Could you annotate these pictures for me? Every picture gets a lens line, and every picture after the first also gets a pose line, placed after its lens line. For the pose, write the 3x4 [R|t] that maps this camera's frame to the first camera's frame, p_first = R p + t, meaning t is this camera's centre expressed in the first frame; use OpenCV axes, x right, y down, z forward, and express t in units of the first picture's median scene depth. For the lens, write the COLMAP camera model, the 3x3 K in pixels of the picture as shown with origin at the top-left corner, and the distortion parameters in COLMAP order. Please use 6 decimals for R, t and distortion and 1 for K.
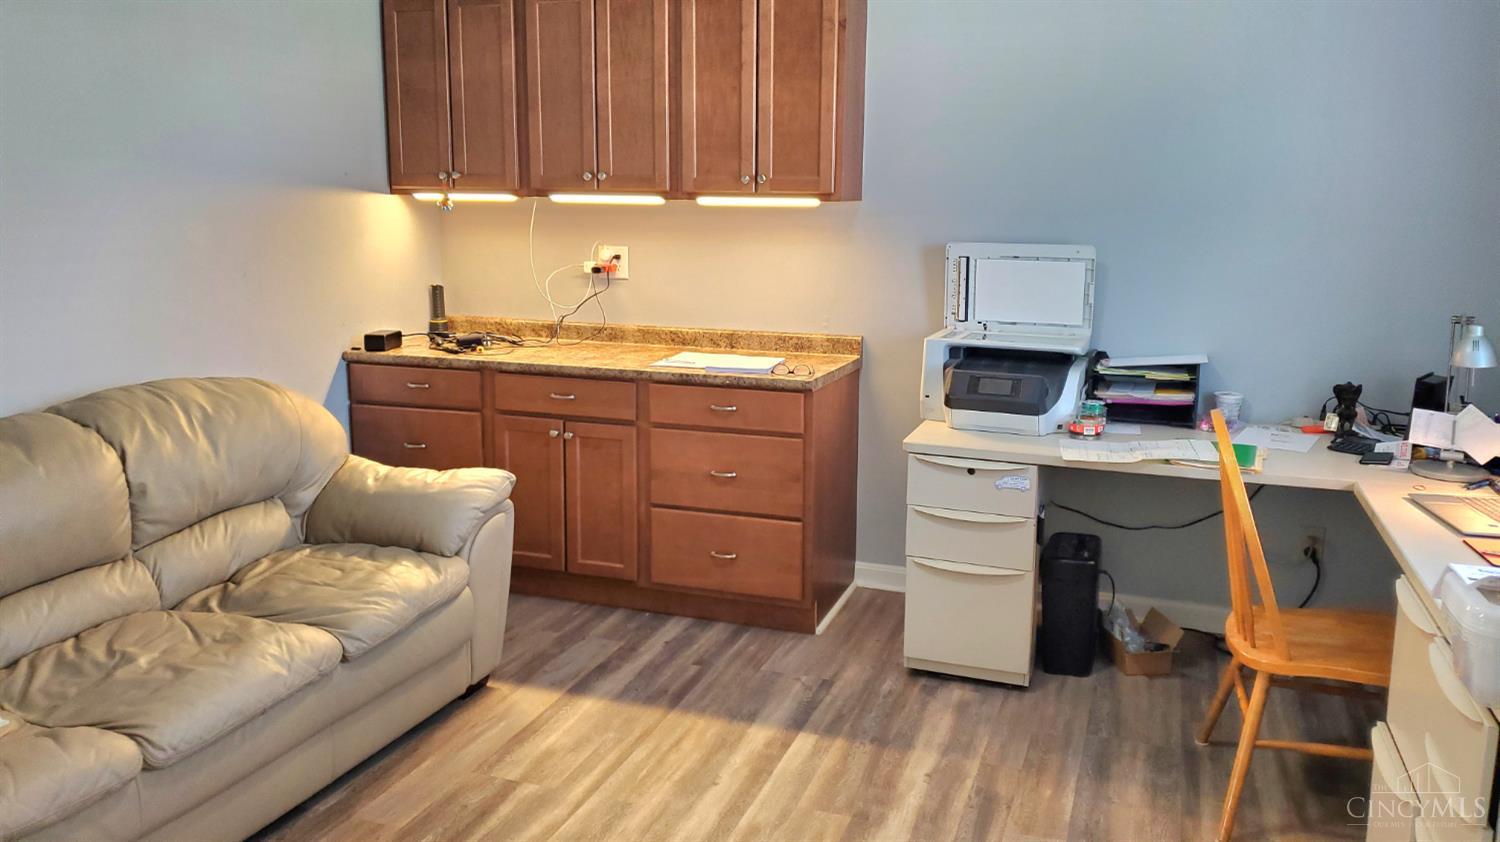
lens RADIAL K [[1163.1, 0, 753.5], [0, 1163.1, 381.1], [0, 0, 1]] dist [0.230693, -0.704128]
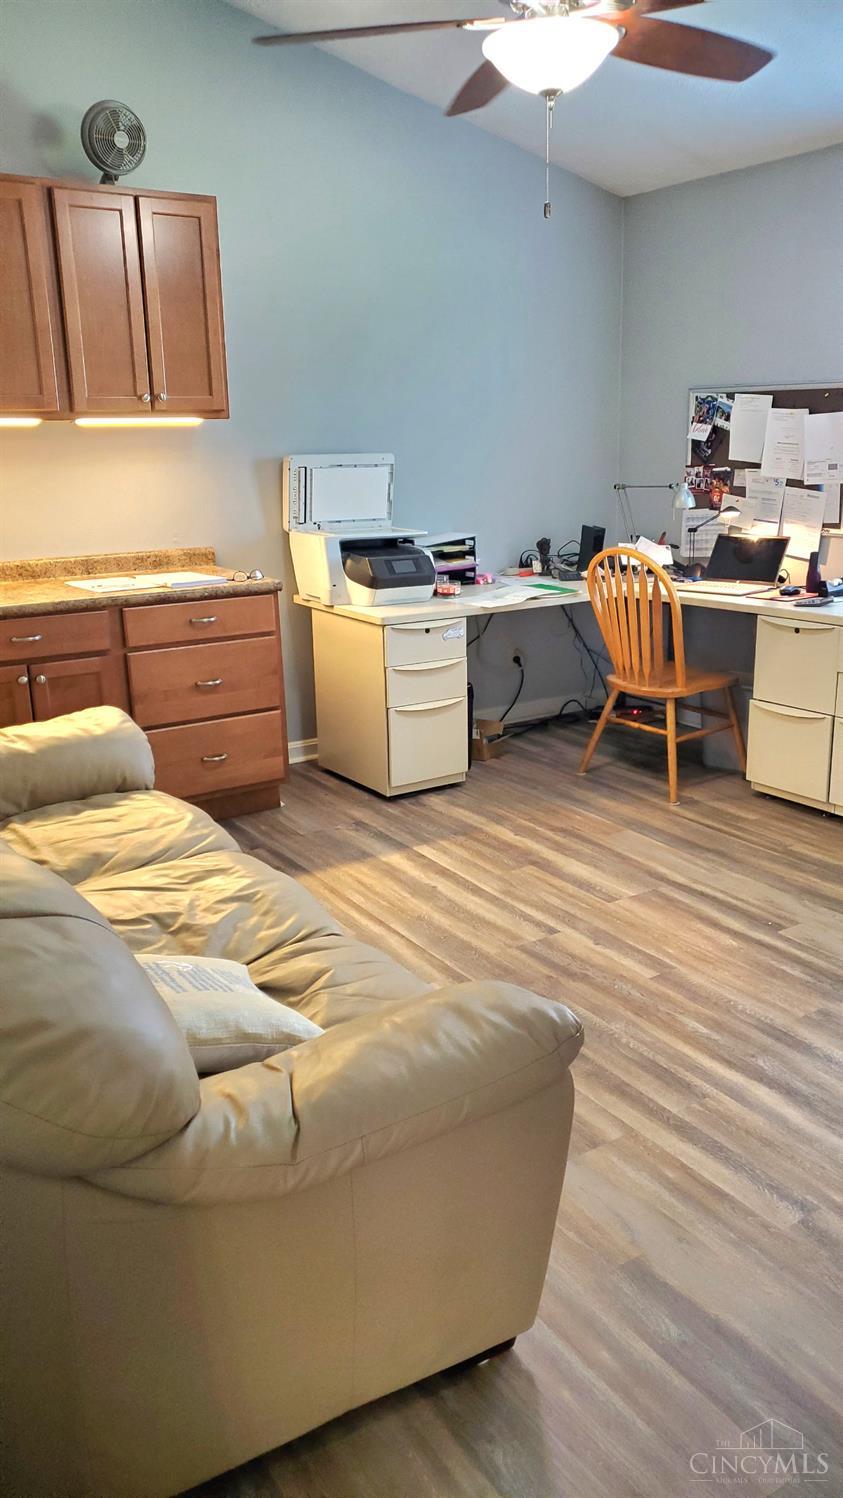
lens RADIAL K [[1161.7, 0, 471.6], [0, 1161.7, 750.1], [0, 0, 1]] dist [0.102886, -0.188377]
pose [[0.582067, -0.234334, 0.778643, -0.793719], [0.146568, 0.972126, 0.182998, -0.022108], [-0.799822, 0.007607, 0.600188, 0.179823]]
